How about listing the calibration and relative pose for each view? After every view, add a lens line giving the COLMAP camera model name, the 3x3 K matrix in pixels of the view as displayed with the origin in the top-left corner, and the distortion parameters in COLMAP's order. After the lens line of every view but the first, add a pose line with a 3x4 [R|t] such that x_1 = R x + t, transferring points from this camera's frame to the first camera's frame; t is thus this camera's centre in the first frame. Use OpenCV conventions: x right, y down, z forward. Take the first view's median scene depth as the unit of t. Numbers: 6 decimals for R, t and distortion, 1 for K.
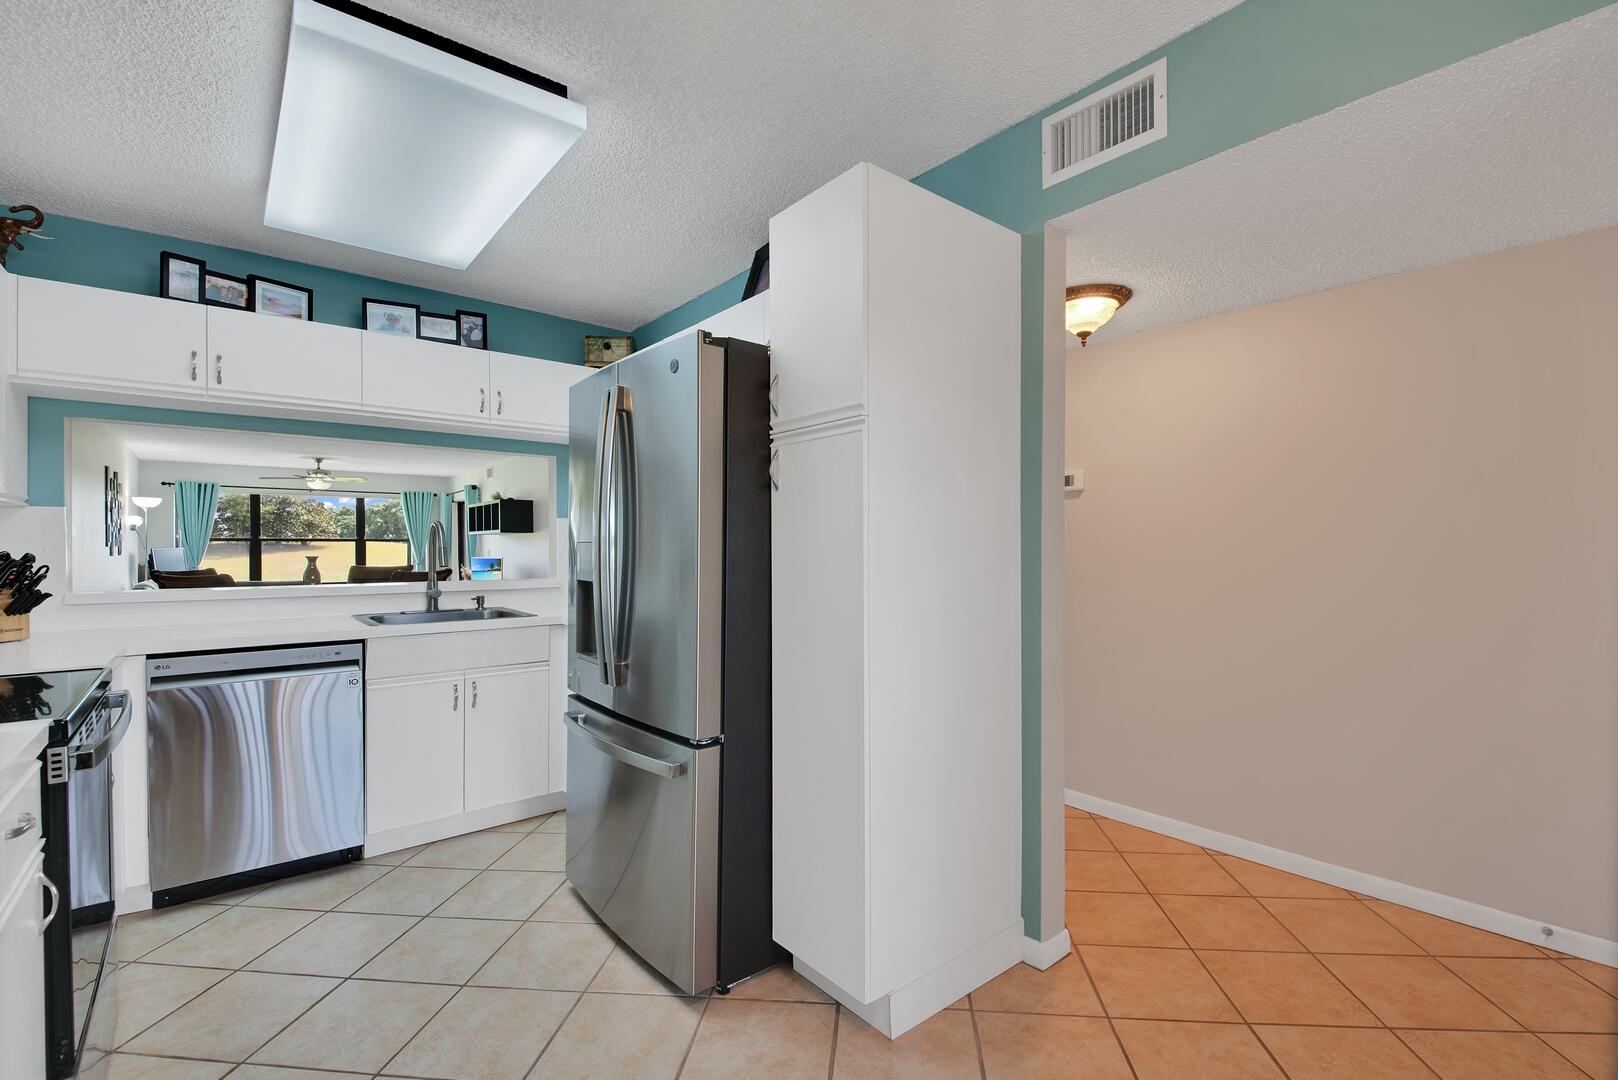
lens RADIAL K [[745.6, 0, 820.0], [0, 745.6, 555.1], [0, 0, 1]] dist [0.003305, -0.000388]
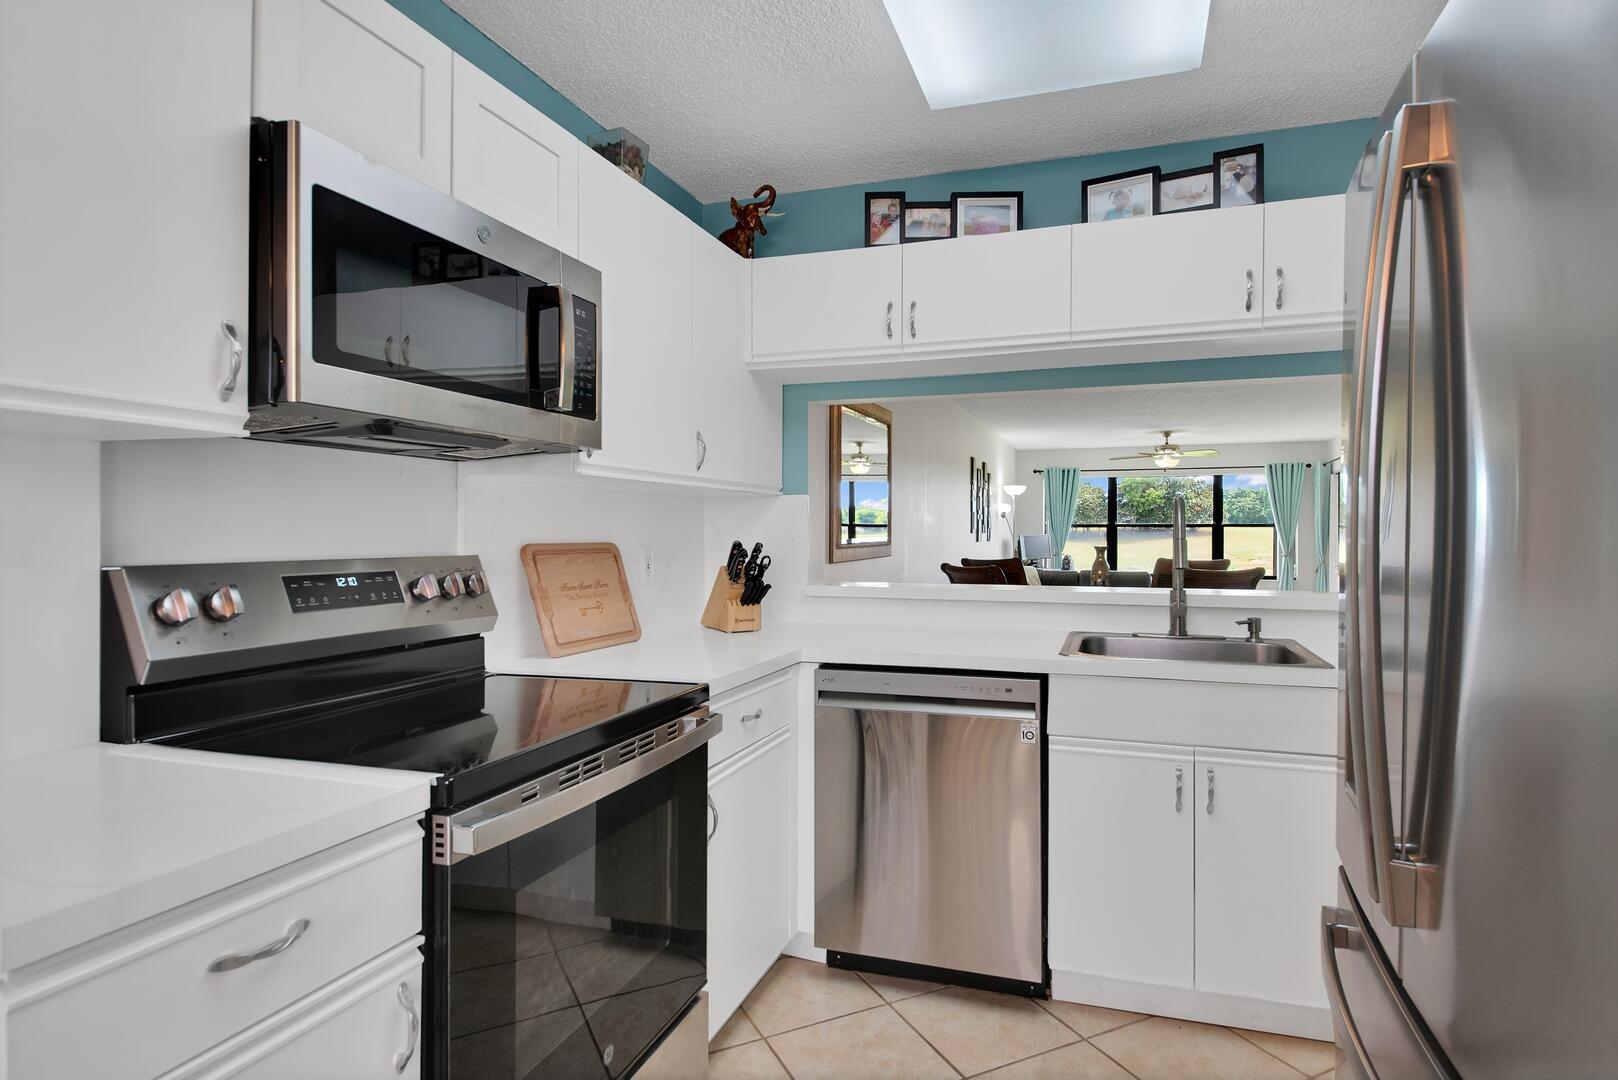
lens RADIAL K [[873.4, 0, 821.7], [0, 873.4, 532.0], [0, 0, 1]] dist [0.033079, -0.001654]
pose [[0.526271, -0.000304, -0.850317, -0.034272], [-0.009506, 0.999935, -0.006241, -0.007310], [0.850264, 0.011368, 0.526234, 0.336072]]
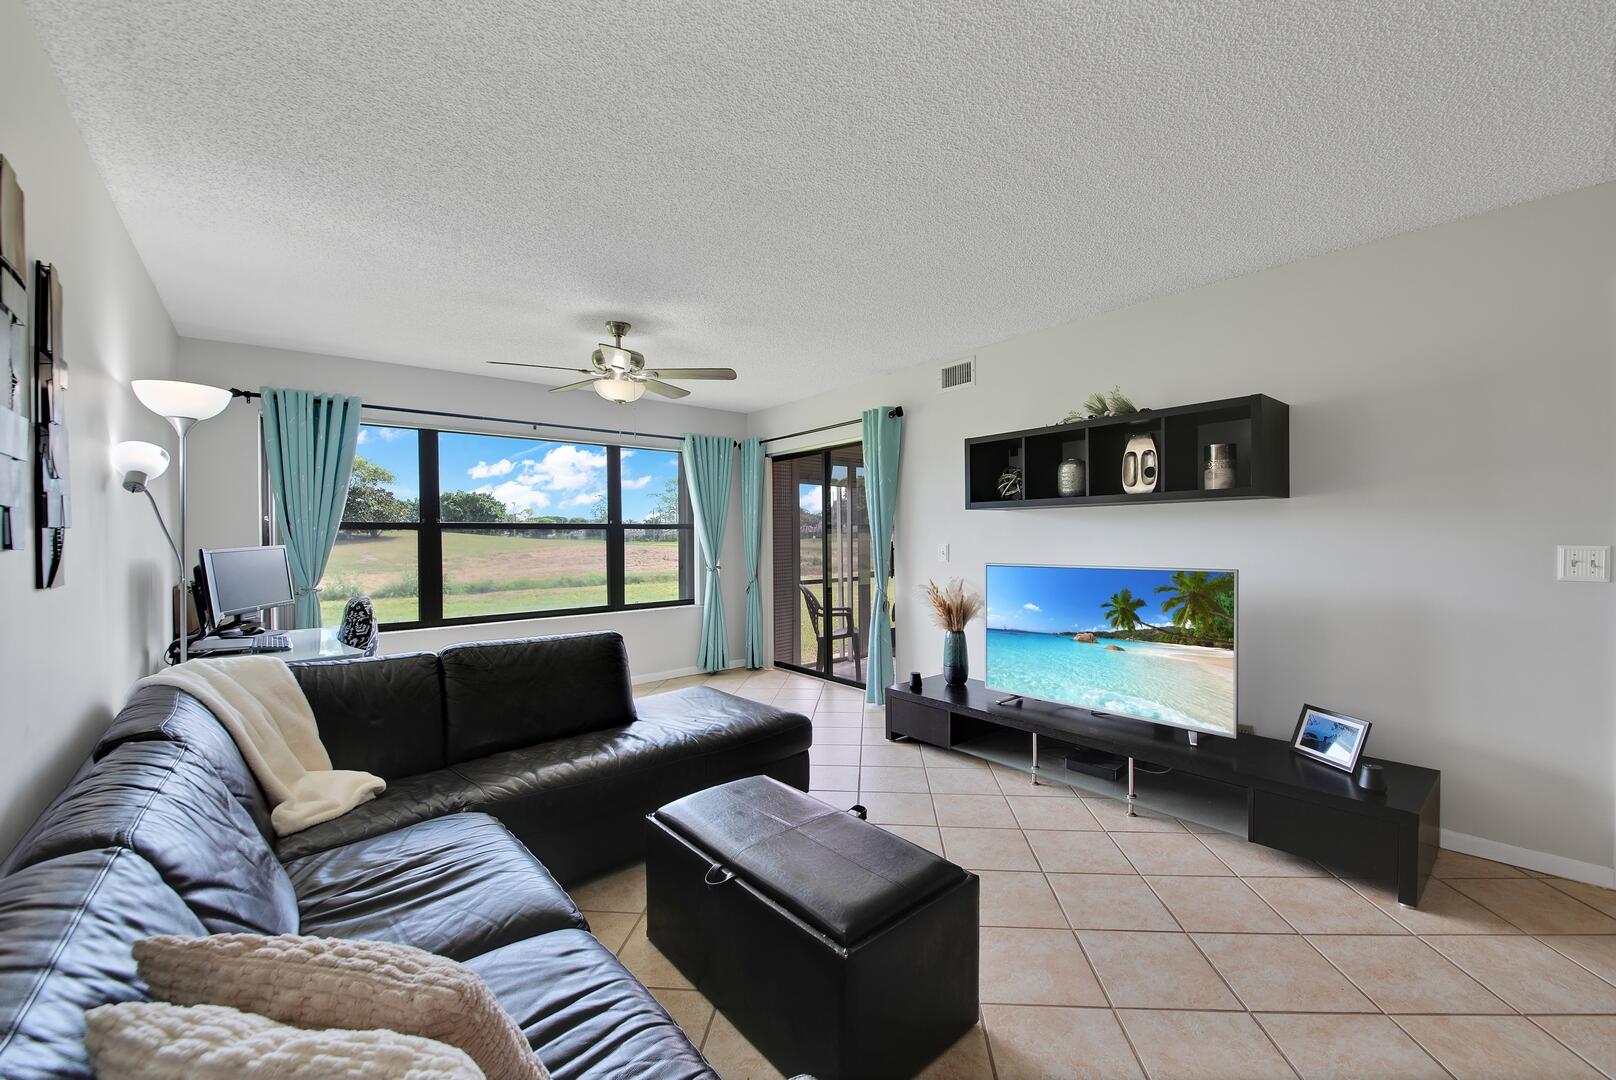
lens RADIAL K [[645.2, 0, 808.3], [0, 645.2, 545.1], [0, 0, 1]] dist [-0.004028, -0.000121]
pose [[0.999928, -0.003941, 0.011362, -1.559429], [0.003905, 0.999987, 0.003157, -0.026703], [-0.011374, -0.003112, 0.999930, 1.766460]]
